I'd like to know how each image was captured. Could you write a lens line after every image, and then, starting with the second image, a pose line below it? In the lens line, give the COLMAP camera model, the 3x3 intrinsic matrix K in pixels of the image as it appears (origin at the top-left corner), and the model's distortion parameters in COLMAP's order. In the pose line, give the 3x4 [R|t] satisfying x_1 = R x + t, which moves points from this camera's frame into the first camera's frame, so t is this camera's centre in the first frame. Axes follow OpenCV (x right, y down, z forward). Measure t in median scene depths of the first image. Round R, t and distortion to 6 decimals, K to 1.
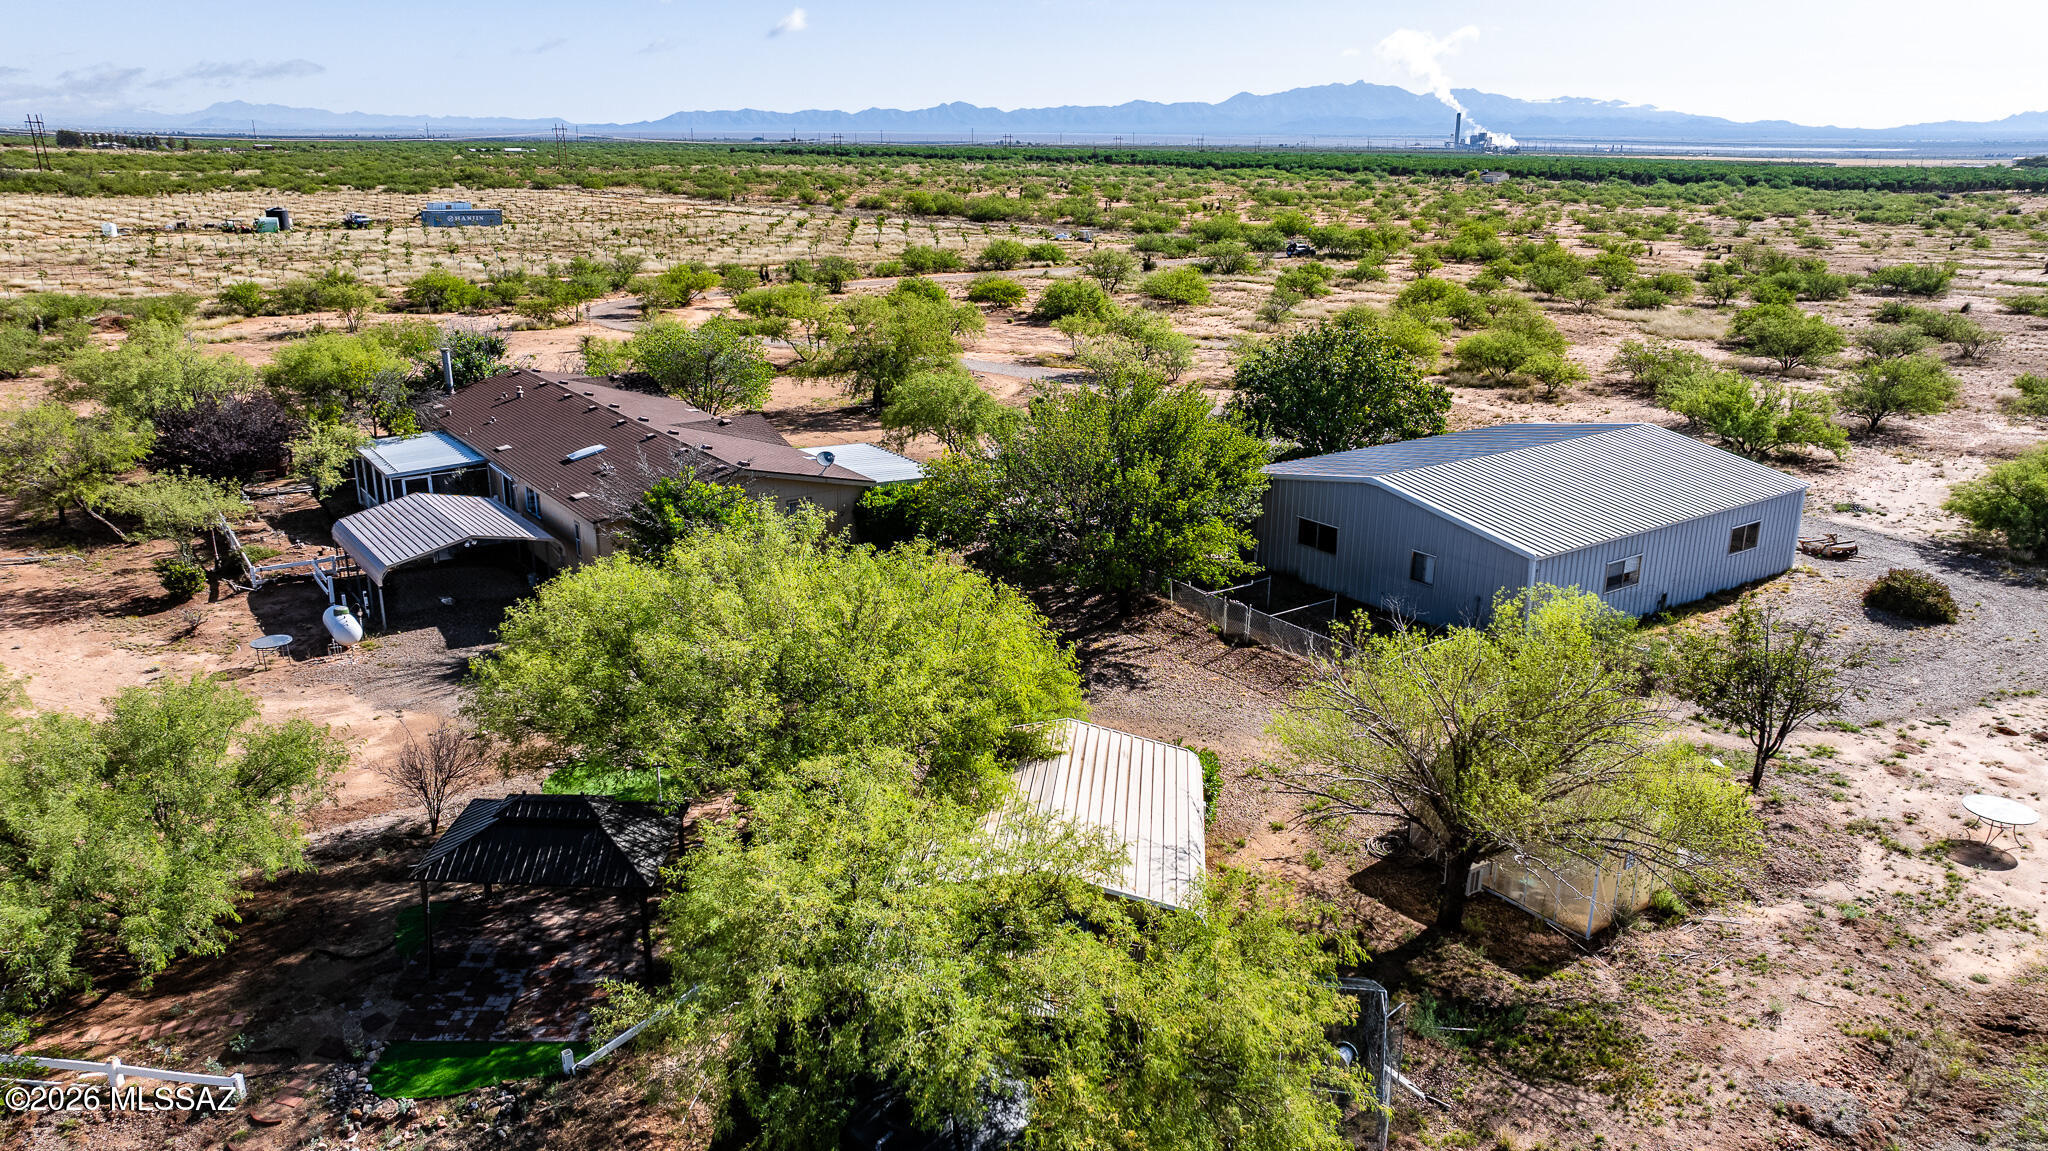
lens RADIAL K [[1399.1, 0, 1027.3], [0, 1399.1, 601.2], [0, 0, 1]] dist [0.000117, -0.001385]
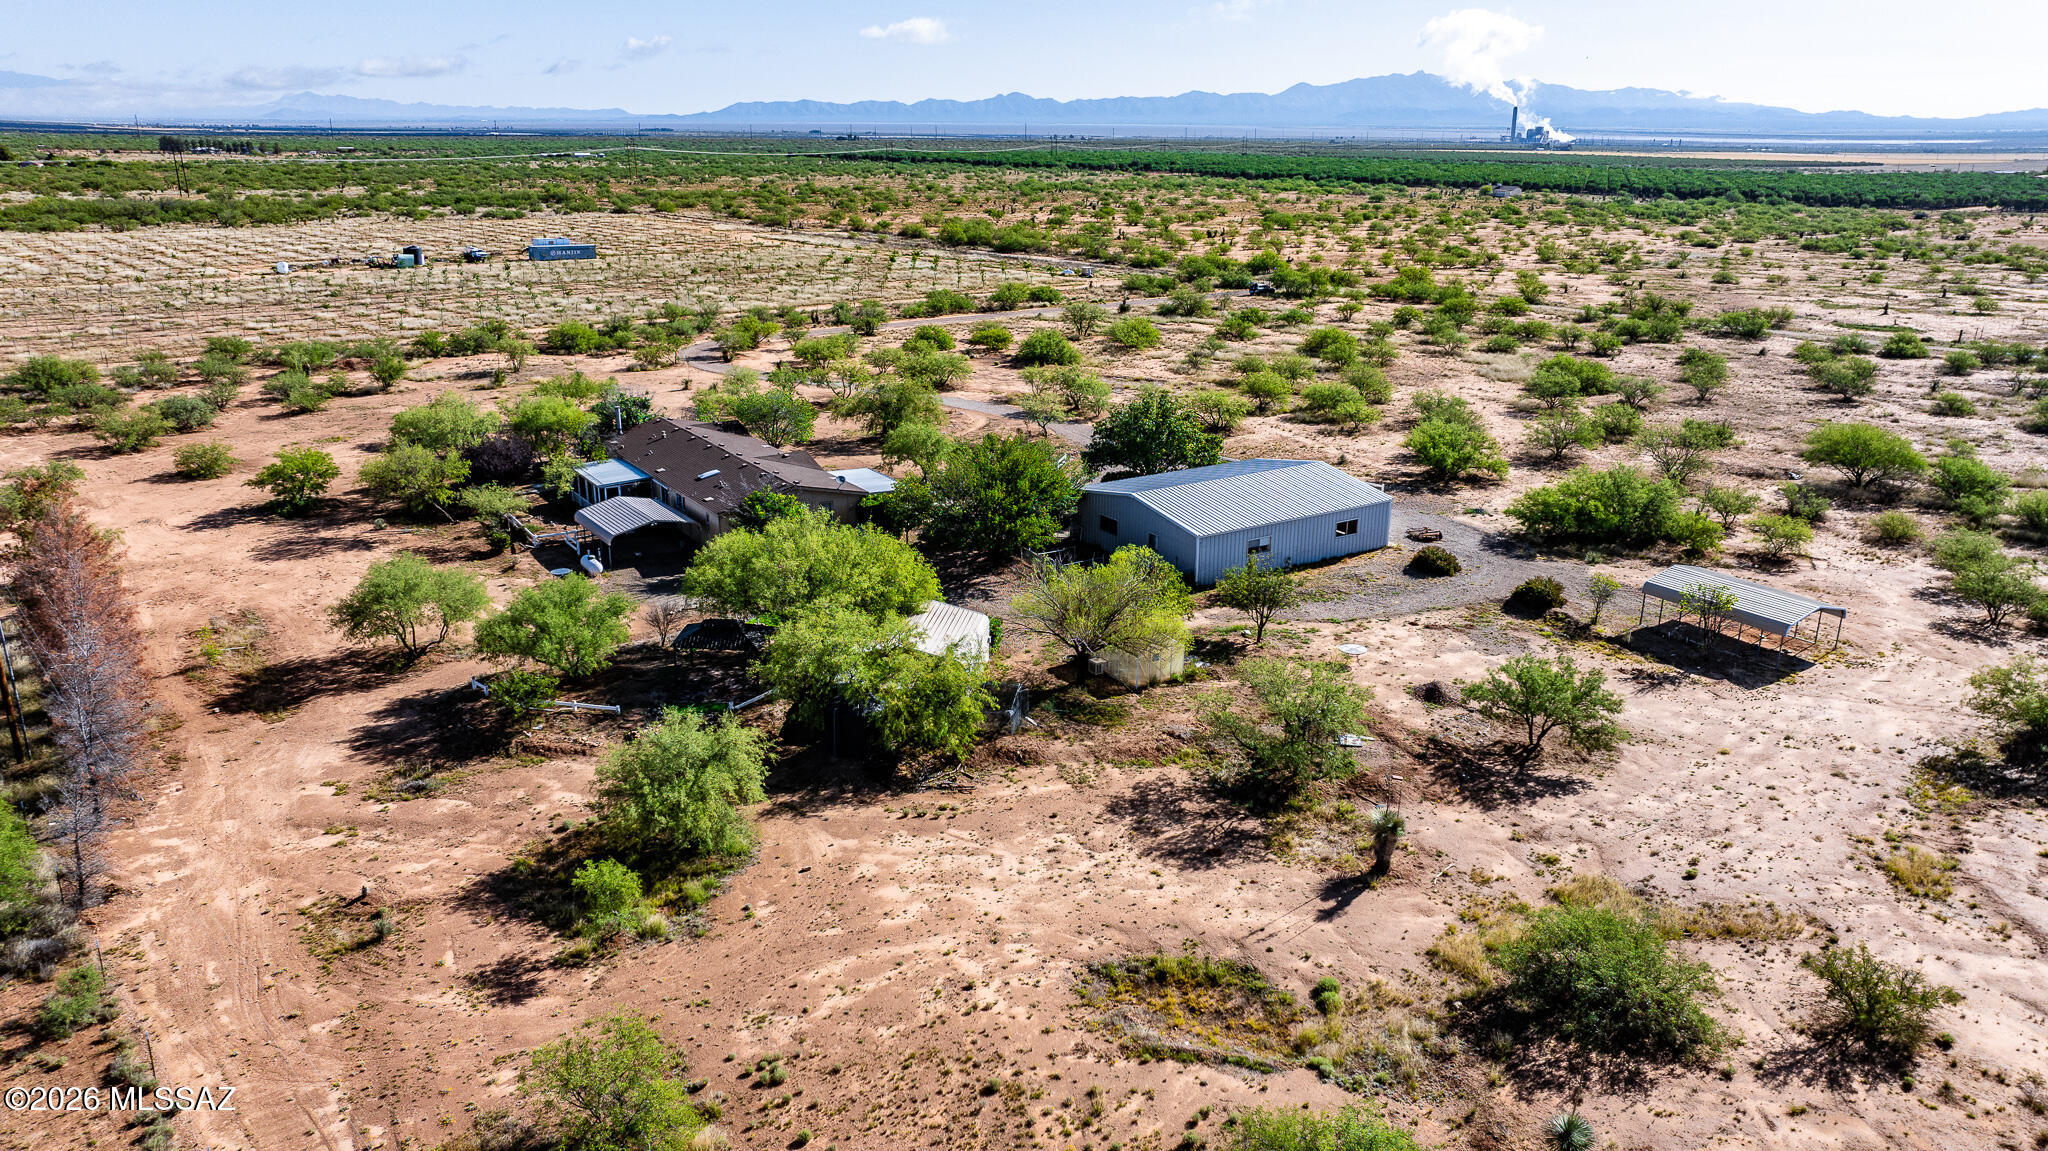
lens RADIAL K [[1427.0, 0, 1024.0], [0, 1427.0, 575.5], [0, 0, 1]] dist [0.001994, 0.001086]
pose [[0.999097, 0.011356, -0.040940, 0.070687], [-0.011879, 0.999851, -0.012564, 0.017899], [0.040792, 0.013039, 0.999083, -0.347700]]
